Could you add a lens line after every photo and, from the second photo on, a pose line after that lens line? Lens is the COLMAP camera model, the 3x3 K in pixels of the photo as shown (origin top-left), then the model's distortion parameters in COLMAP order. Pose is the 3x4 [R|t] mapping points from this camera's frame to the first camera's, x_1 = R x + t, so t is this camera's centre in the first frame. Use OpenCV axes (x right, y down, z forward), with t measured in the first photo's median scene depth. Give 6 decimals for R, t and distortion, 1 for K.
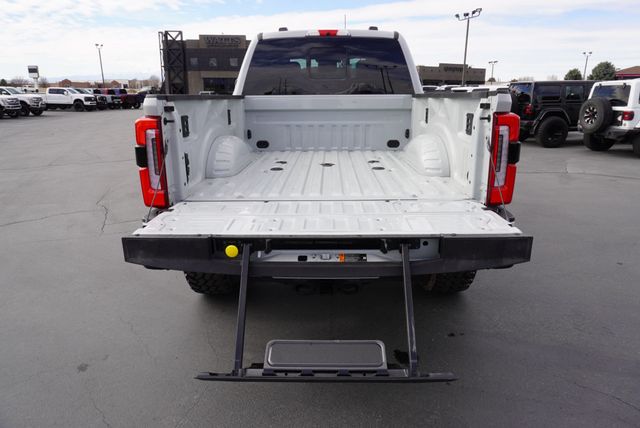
lens RADIAL K [[423.4, 0, 320.0], [0, 423.4, 214.0], [0, 0, 1]] dist [-0.034937, 0.022261]
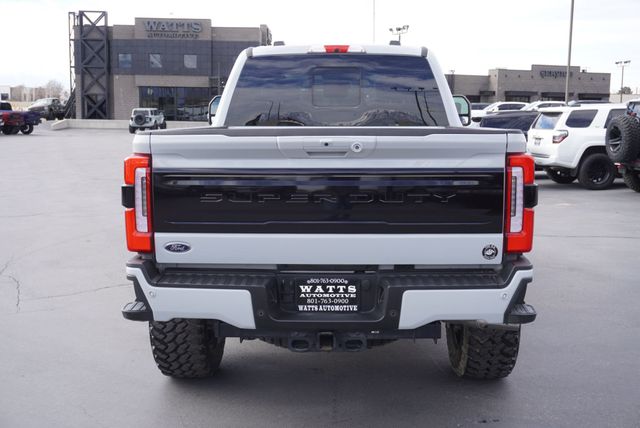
lens RADIAL K [[742.8, 0, 320.0], [0, 742.8, 214.0], [0, 0, 1]] dist [0.013009, 0.011295]
pose [[0.999837, 0.009289, -0.015468, 0.011004], [-0.011375, 0.989985, -0.140714, 0.057607], [0.014006, 0.140867, 0.989930, -0.275825]]
